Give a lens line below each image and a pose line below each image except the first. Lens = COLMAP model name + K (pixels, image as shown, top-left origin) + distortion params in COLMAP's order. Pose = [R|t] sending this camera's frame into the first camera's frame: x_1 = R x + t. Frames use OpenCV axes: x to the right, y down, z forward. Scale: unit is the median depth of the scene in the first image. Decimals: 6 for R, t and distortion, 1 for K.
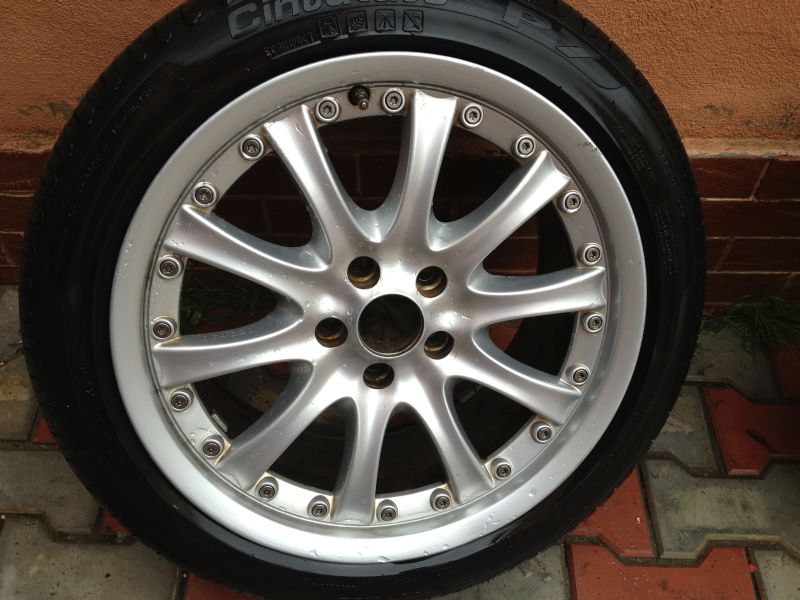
lens RADIAL K [[765.3, 0, 406.4], [0, 765.3, 305.0], [0, 0, 1]] dist [0.034705, 0.000000]
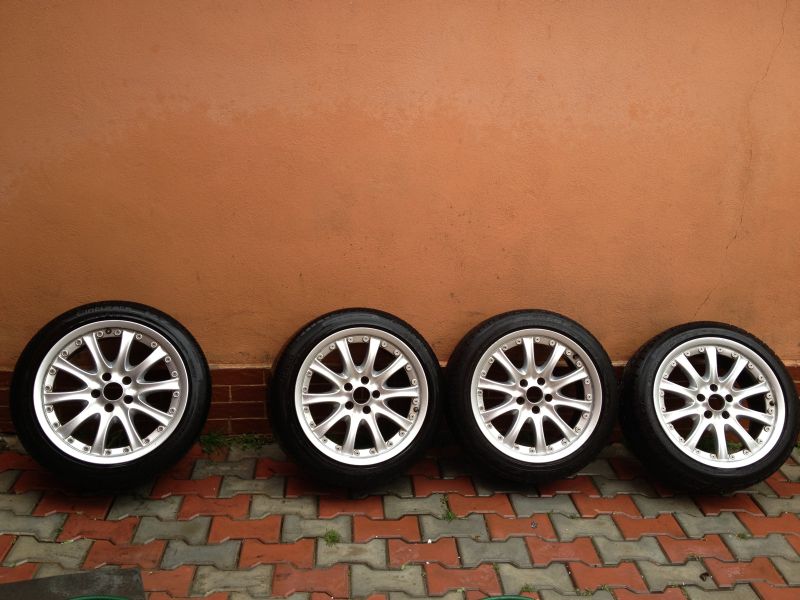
lens RADIAL K [[765.3, 0, 398.3], [0, 765.3, 305.6], [0, 0, 1]] dist [0.034705, 0.000000]
pose [[0.996422, -0.009392, 0.083990, 1.014100], [0.051168, 0.858007, -0.511083, 1.596142], [-0.067264, 0.513552, 0.855418, -2.397480]]
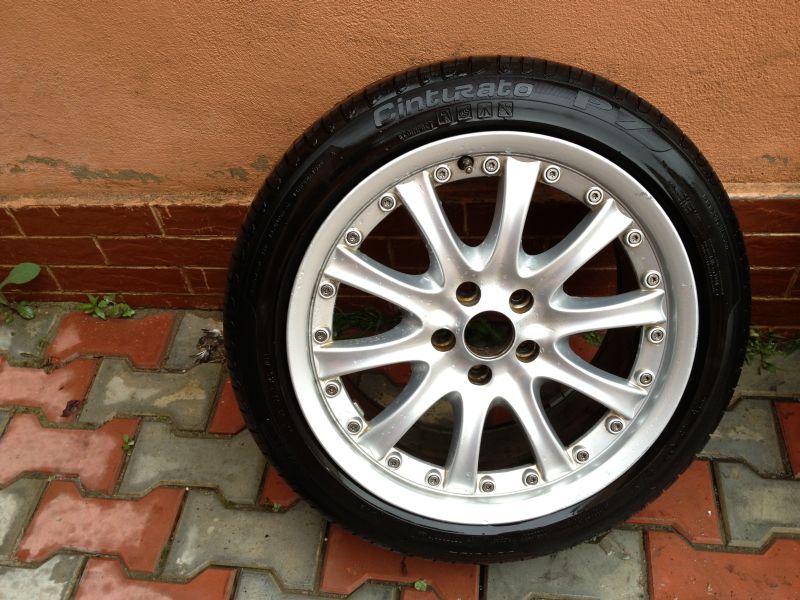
lens RADIAL K [[765.3, 0, 392.5], [0, 765.3, 301.4], [0, 0, 1]] dist [0.034705, 0.000000]
pose [[0.987375, 0.000233, -0.158403, 0.022370], [-0.008719, 0.998563, -0.052879, 0.039532], [0.158163, 0.053592, 0.985958, -0.304273]]
